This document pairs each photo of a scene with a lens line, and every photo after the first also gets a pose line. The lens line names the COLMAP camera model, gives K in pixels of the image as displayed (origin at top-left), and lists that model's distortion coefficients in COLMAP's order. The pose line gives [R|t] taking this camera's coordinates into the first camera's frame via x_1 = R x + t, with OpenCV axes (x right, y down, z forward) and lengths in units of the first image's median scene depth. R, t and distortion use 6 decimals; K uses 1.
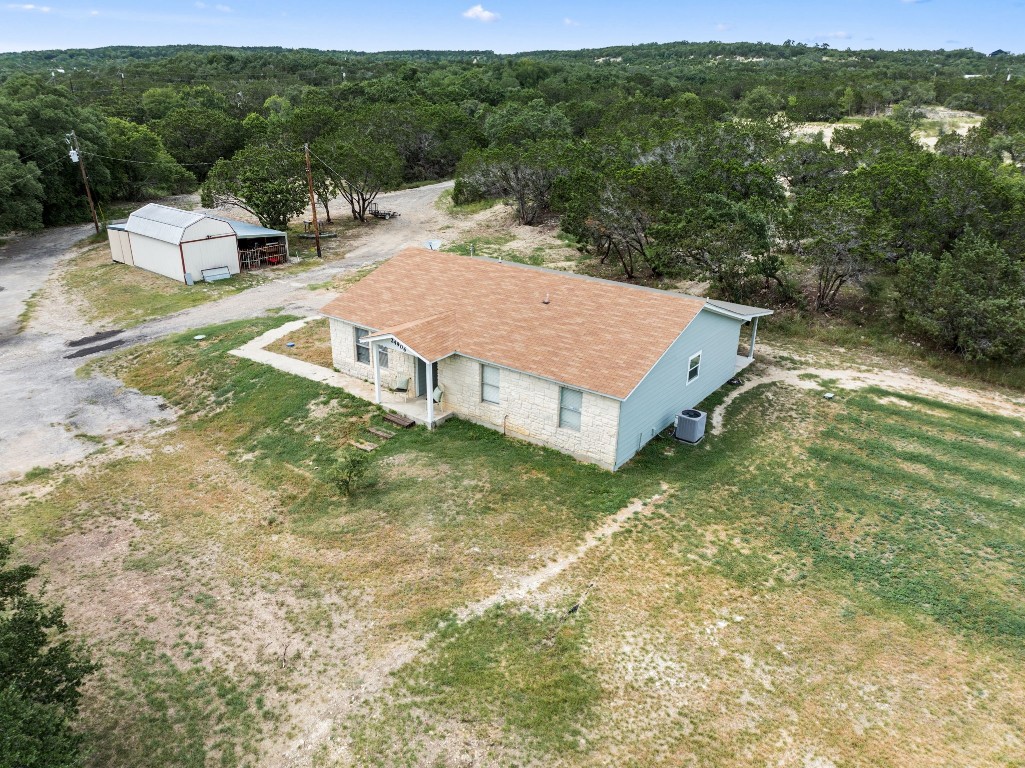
lens RADIAL K [[737.1, 0, 511.2], [0, 737.1, 387.8], [0, 0, 1]] dist [-0.043327, 0.015893]
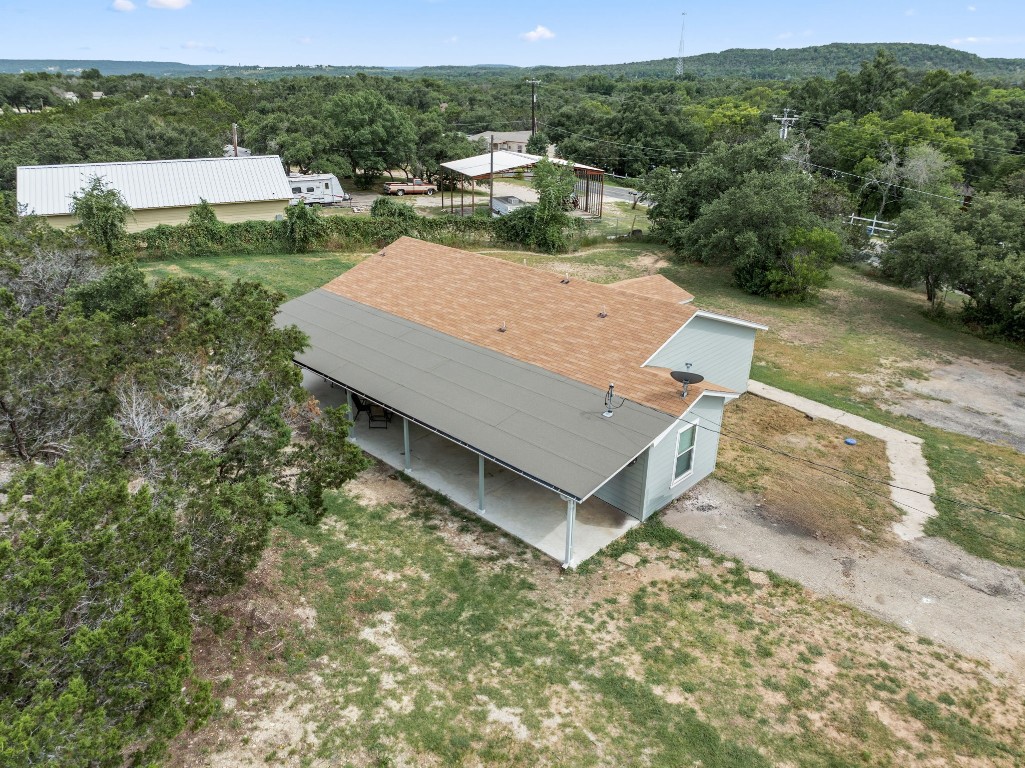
lens RADIAL K [[737.1, 0, 513.0], [0, 737.1, 381.6], [0, 0, 1]] dist [-0.043327, 0.015893]
pose [[-0.992347, -0.078900, 0.094981, -0.043654], [0.012065, 0.703582, 0.710512, -0.707290], [-0.122886, 0.706221, -0.697245, 1.734185]]
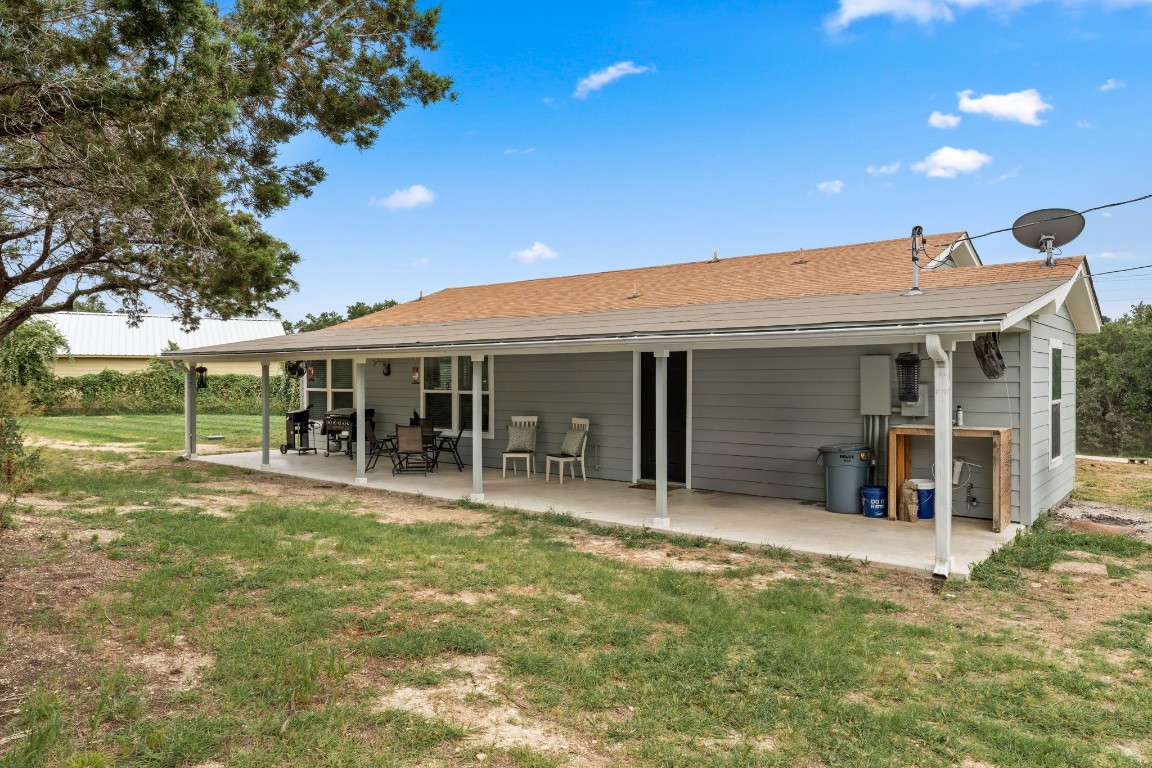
lens RADIAL K [[762.7, 0, 579.6], [0, 762.7, 382.4], [0, 0, 1]] dist [0.004261, -0.001418]
pose [[-0.998803, -0.019353, 0.044929, 0.059004], [-0.000833, 0.925016, 0.379927, -0.314256], [-0.048913, 0.379434, -0.923925, 1.613417]]
